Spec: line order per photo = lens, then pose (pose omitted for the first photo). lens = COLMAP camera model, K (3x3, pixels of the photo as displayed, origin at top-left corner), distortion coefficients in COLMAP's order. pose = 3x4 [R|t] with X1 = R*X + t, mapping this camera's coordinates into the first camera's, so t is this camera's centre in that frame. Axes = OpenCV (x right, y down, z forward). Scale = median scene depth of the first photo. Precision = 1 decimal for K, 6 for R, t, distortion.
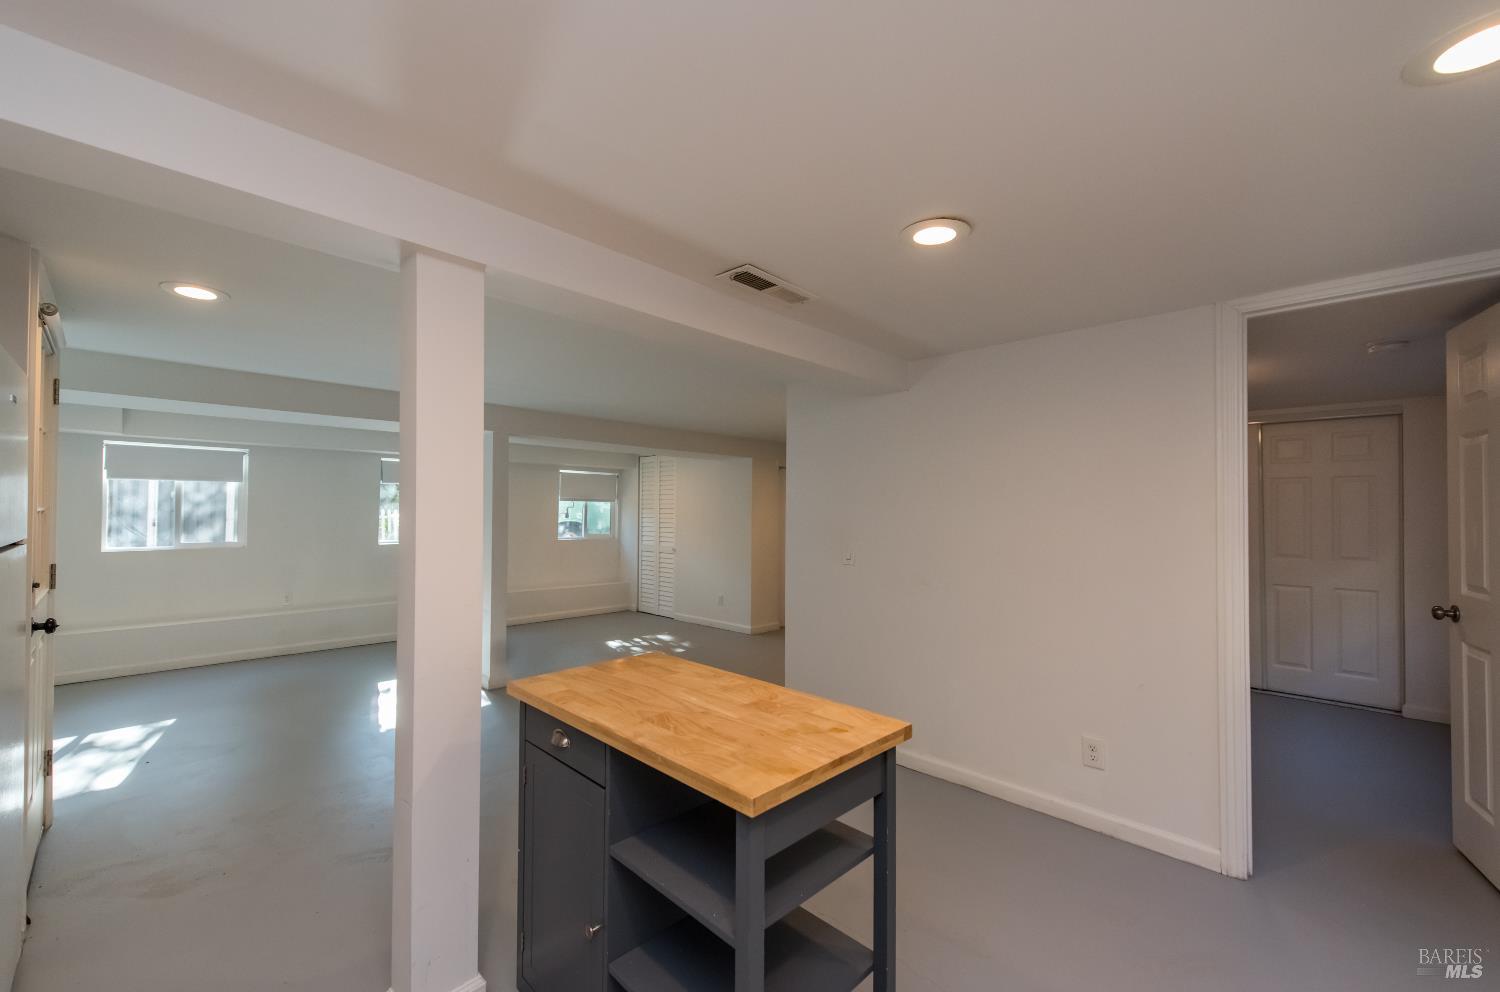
lens RADIAL K [[596.7, 0, 760.4], [0, 596.7, 497.4], [0, 0, 1]] dist [-0.023014, -0.000510]
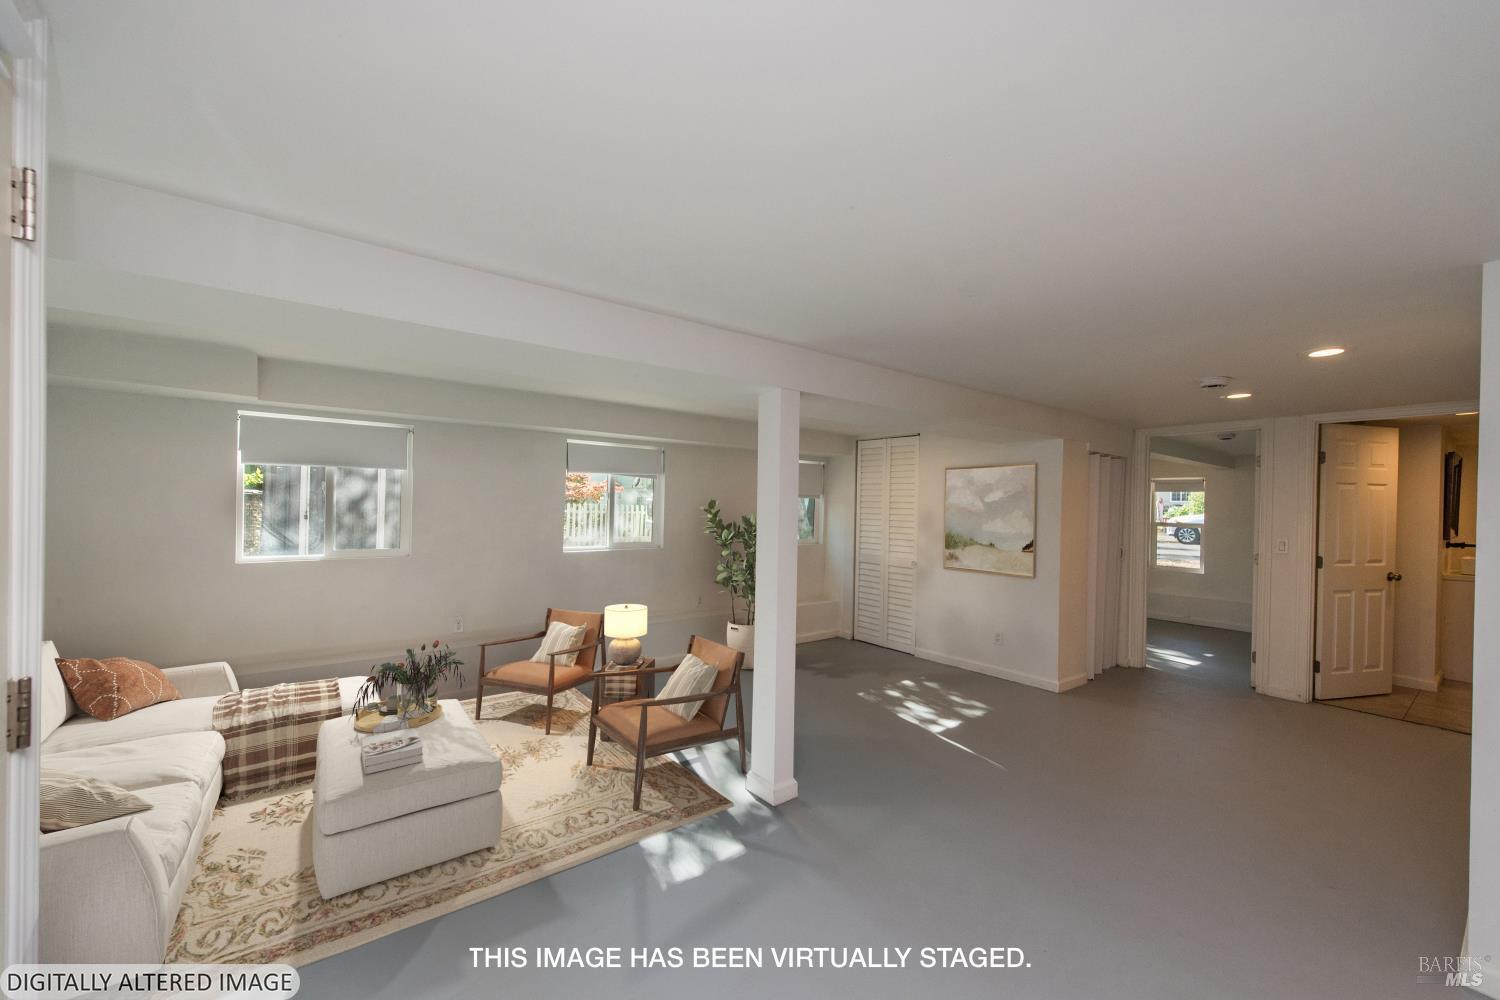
lens RADIAL K [[590.6, 0, 743.4], [0, 590.6, 501.2], [0, 0, 1]] dist [-0.018207, 0.000208]
pose [[0.985903, 0.013228, -0.166797, -0.267421], [-0.010272, 0.999775, 0.018573, -0.002960], [0.167005, -0.016598, 0.985816, 0.266166]]
